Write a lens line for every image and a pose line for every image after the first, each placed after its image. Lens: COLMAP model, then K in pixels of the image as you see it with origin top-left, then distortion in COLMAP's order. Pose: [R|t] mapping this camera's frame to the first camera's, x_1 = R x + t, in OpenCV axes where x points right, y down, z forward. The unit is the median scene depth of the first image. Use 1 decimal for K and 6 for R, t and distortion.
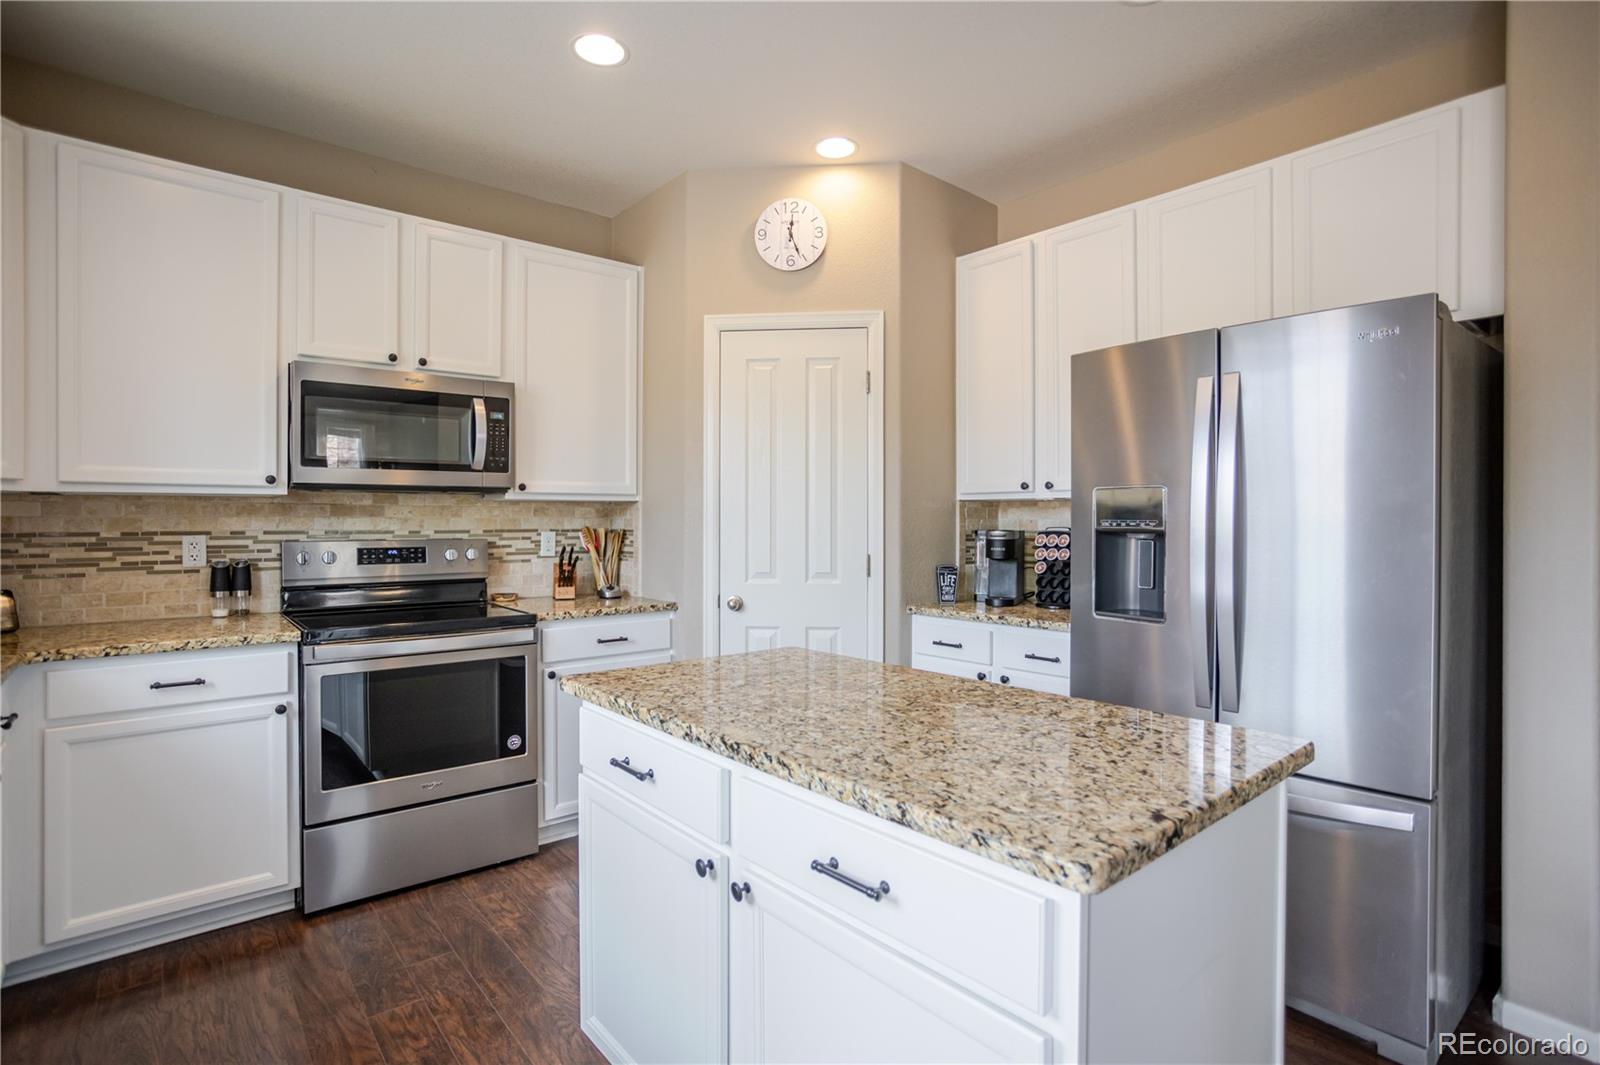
lens RADIAL K [[794.9, 0, 800.0], [0, 794.9, 532.5], [0, 0, 1]] dist [-0.061276, 0.037850]
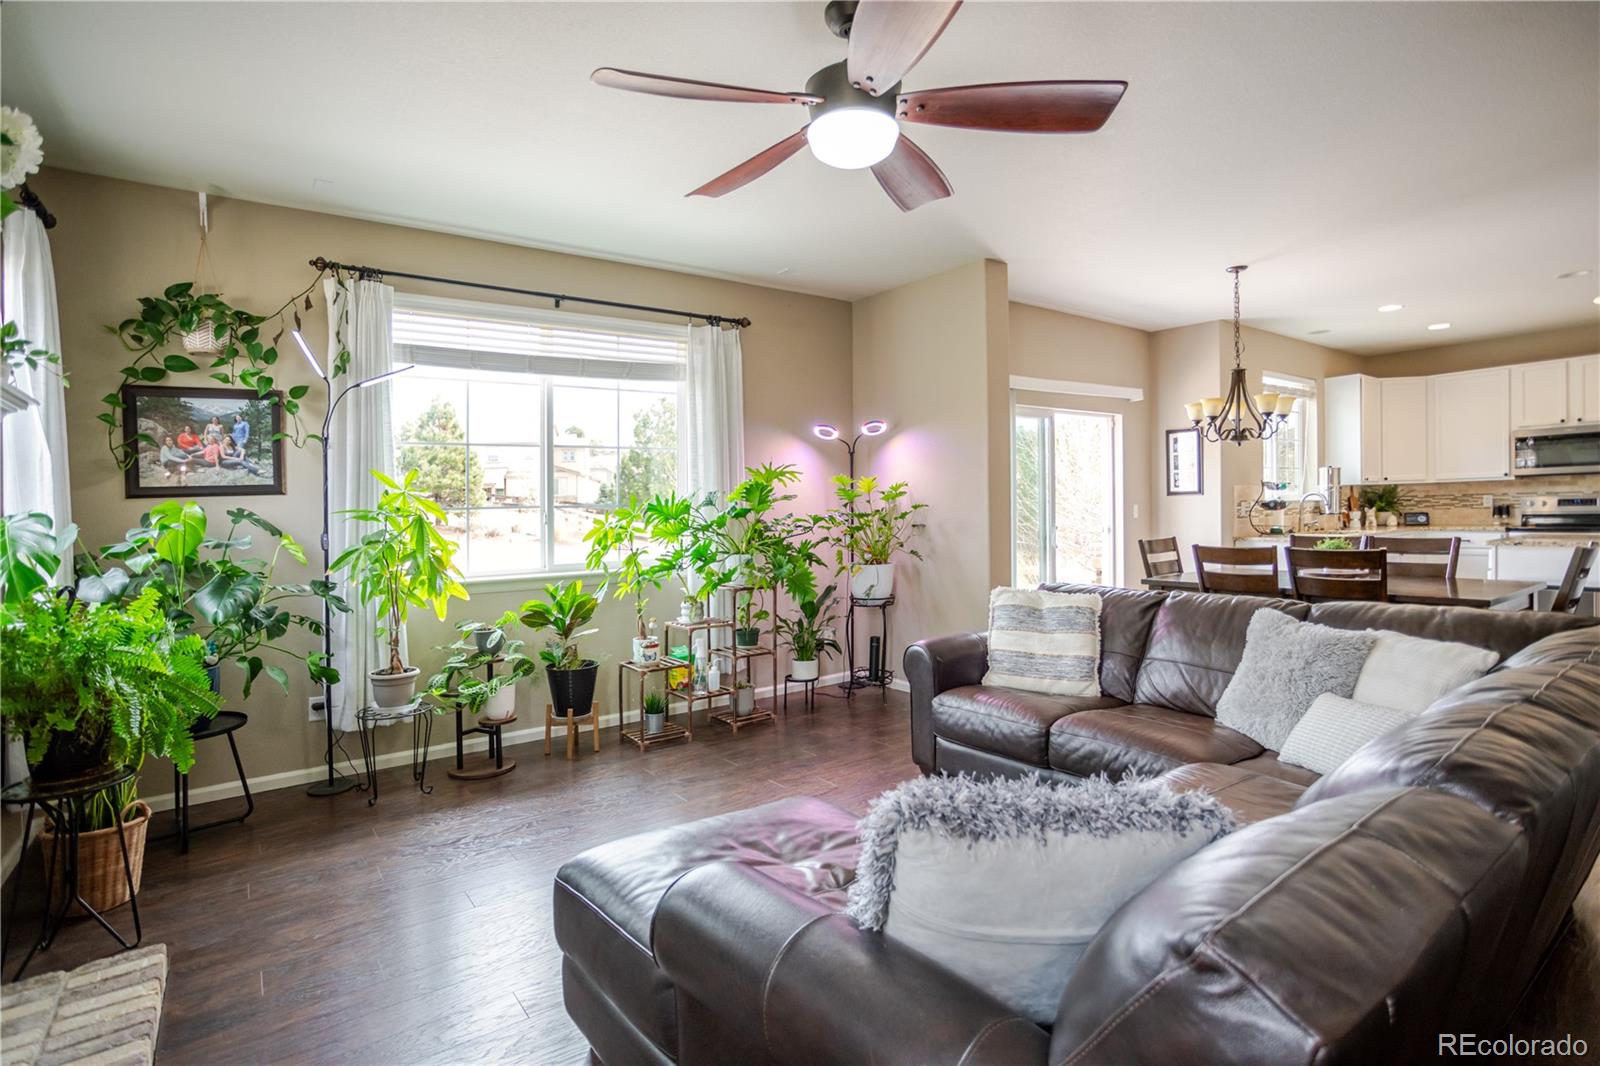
lens RADIAL K [[796.9, 0, 798.7], [0, 796.9, 498.5], [0, 0, 1]] dist [-0.032424, 0.028640]
pose [[-0.041108, -0.011188, -0.999092, 2.038267], [0.011493, 0.999866, -0.011669, 0.019577], [0.999089, -0.011962, -0.040974, -1.277934]]
